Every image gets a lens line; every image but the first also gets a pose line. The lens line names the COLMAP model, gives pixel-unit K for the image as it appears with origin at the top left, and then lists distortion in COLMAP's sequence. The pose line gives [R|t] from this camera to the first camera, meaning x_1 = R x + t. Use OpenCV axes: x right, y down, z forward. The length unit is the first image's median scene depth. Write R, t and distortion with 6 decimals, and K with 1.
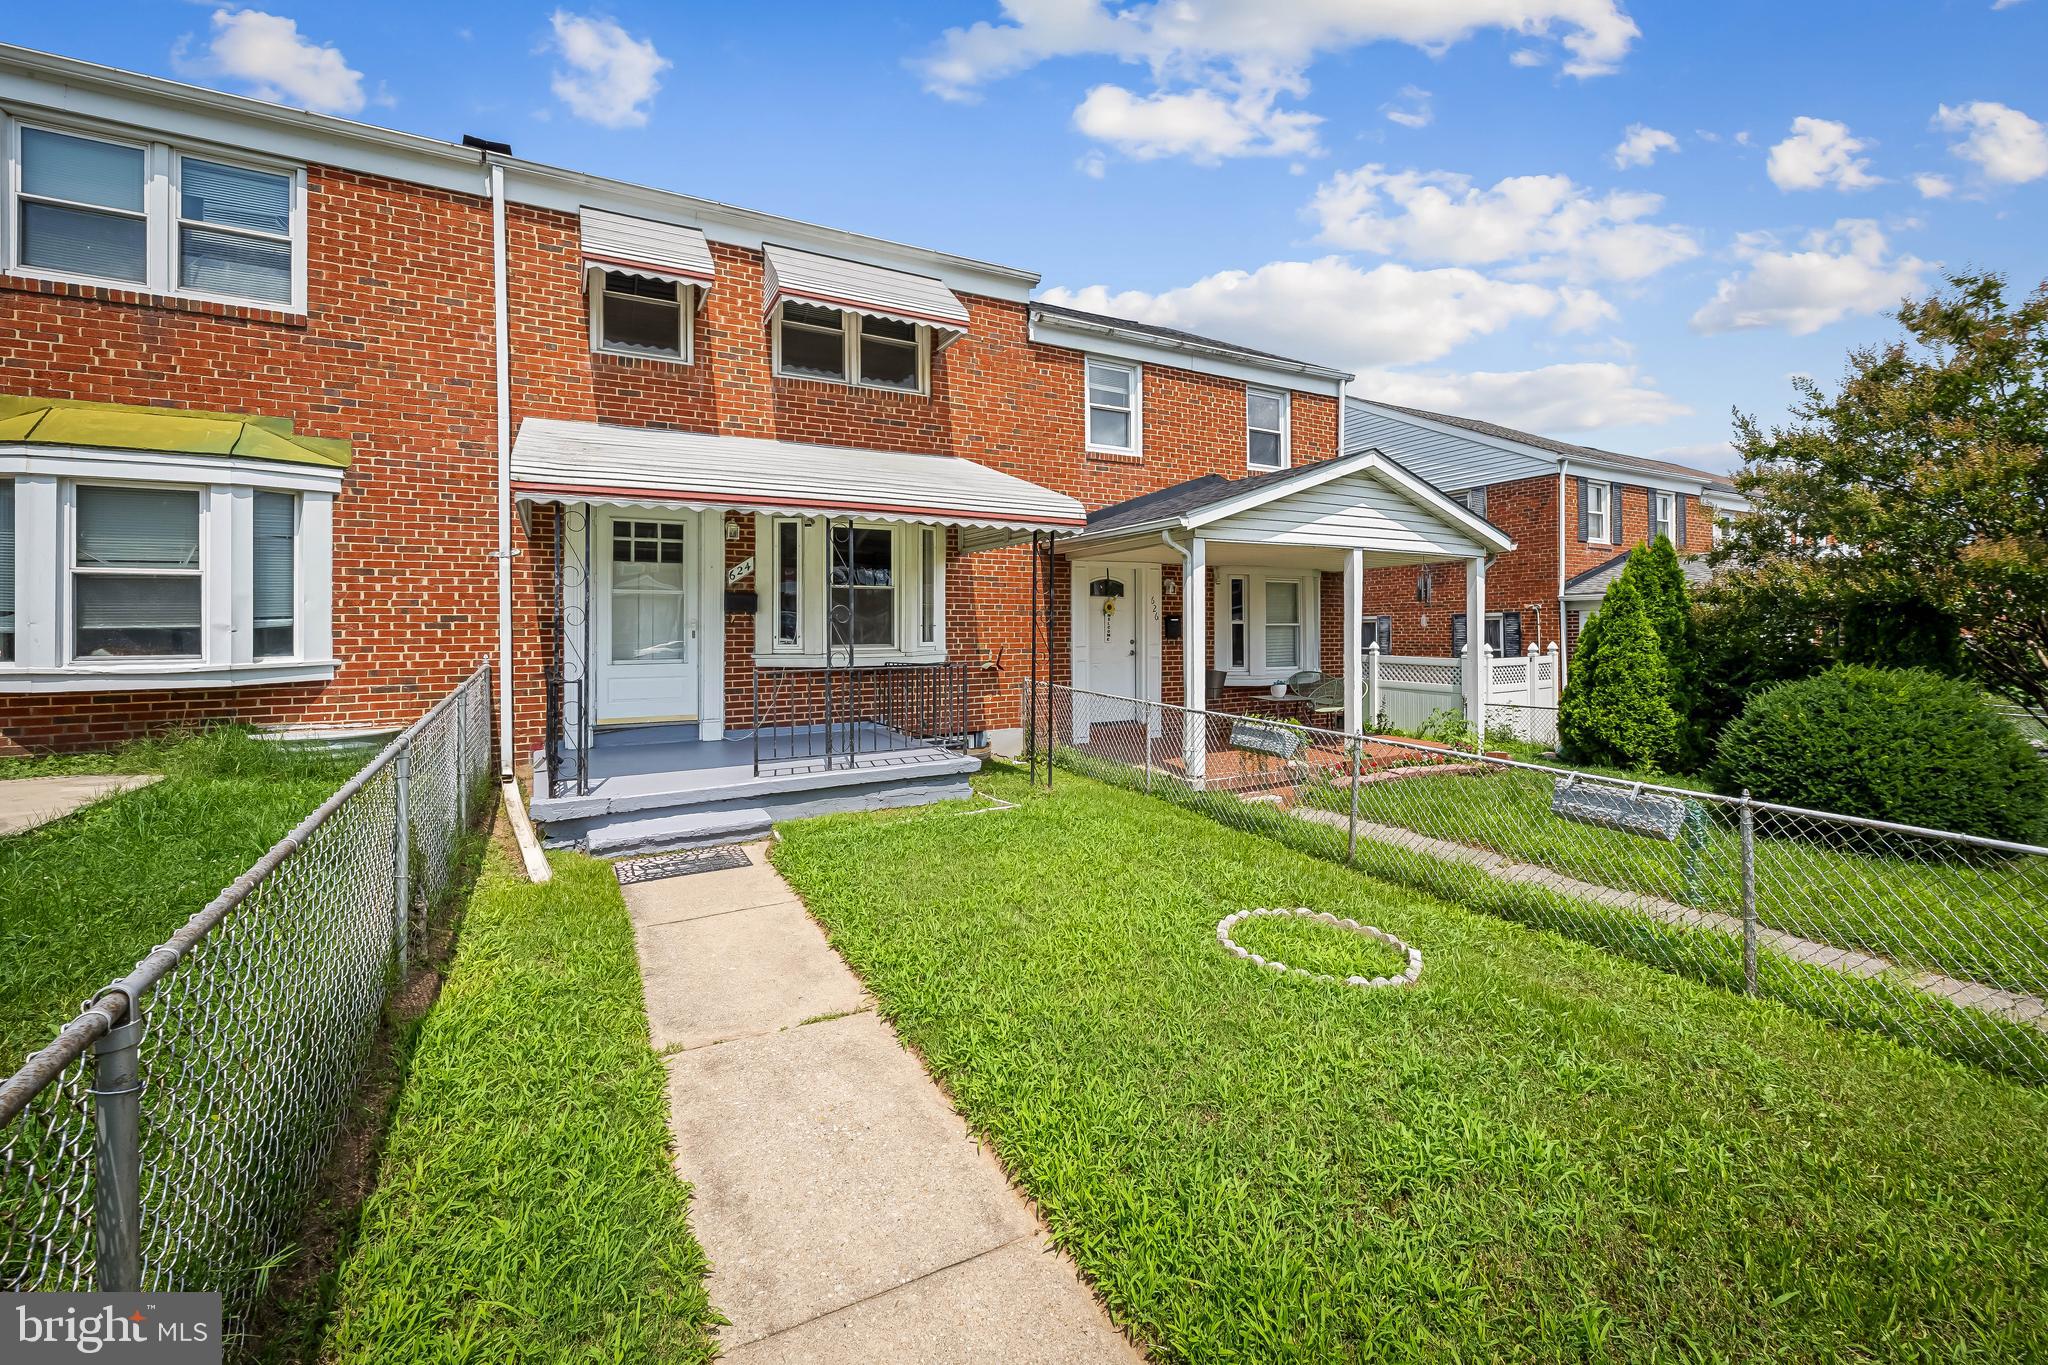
lens RADIAL K [[832.6, 0, 998.0], [0, 832.6, 619.5], [0, 0, 1]] dist [-0.004795, 0.000136]
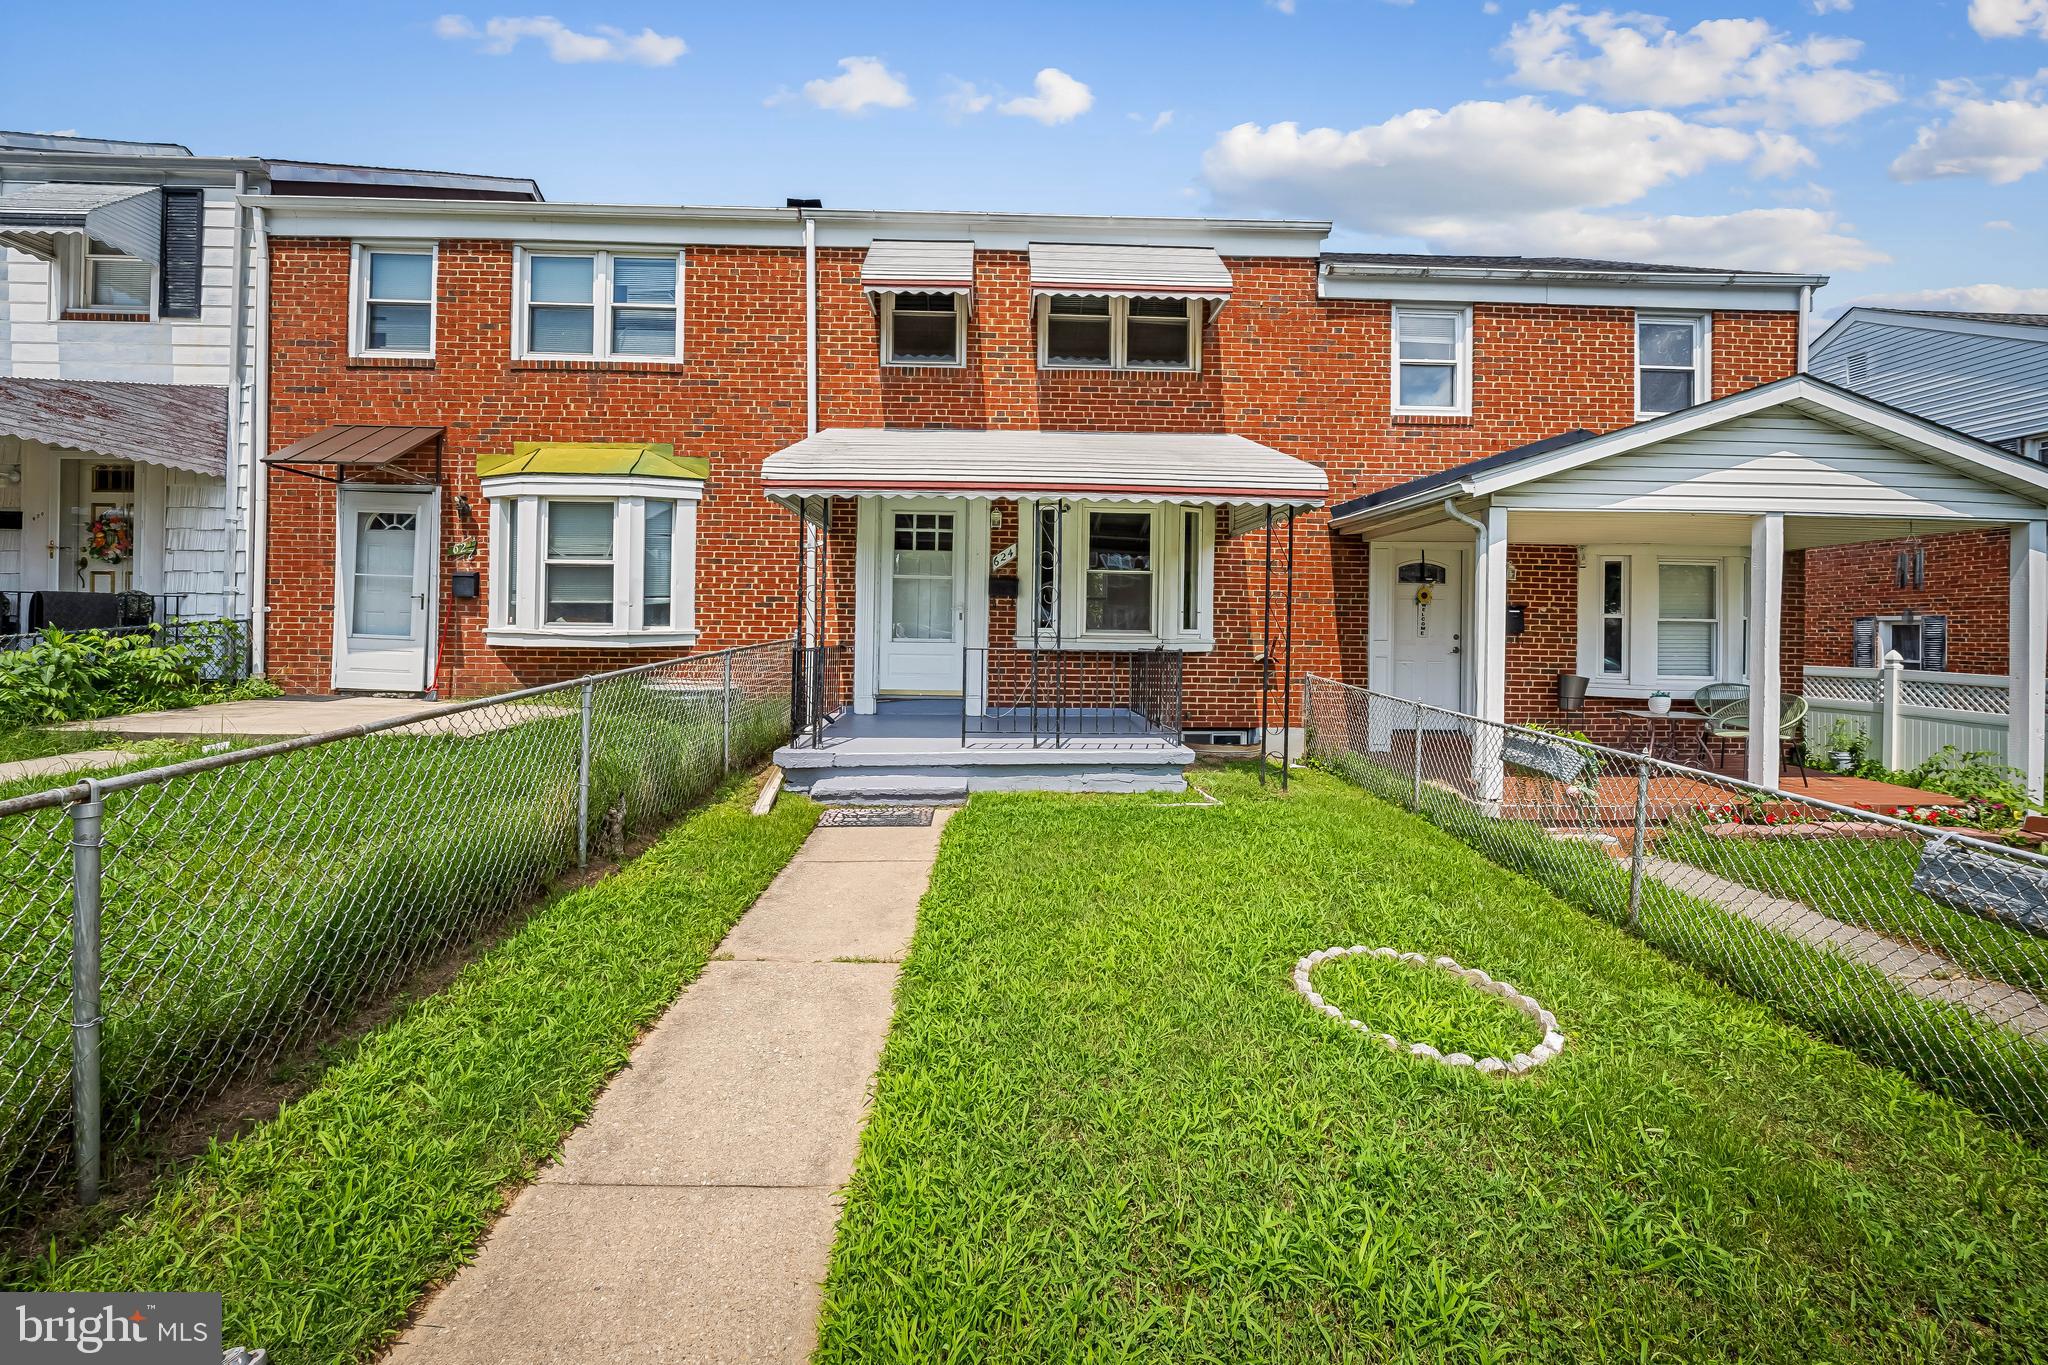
lens RADIAL K [[832.6, 0, 971.0], [0, 832.6, 611.5], [0, 0, 1]] dist [-0.004795, 0.000136]
pose [[0.893369, 0.014216, -0.449100, 0.145061], [-0.015439, 0.999880, 0.000939, 0.011222], [0.449059, 0.006095, 0.893481, 0.041699]]
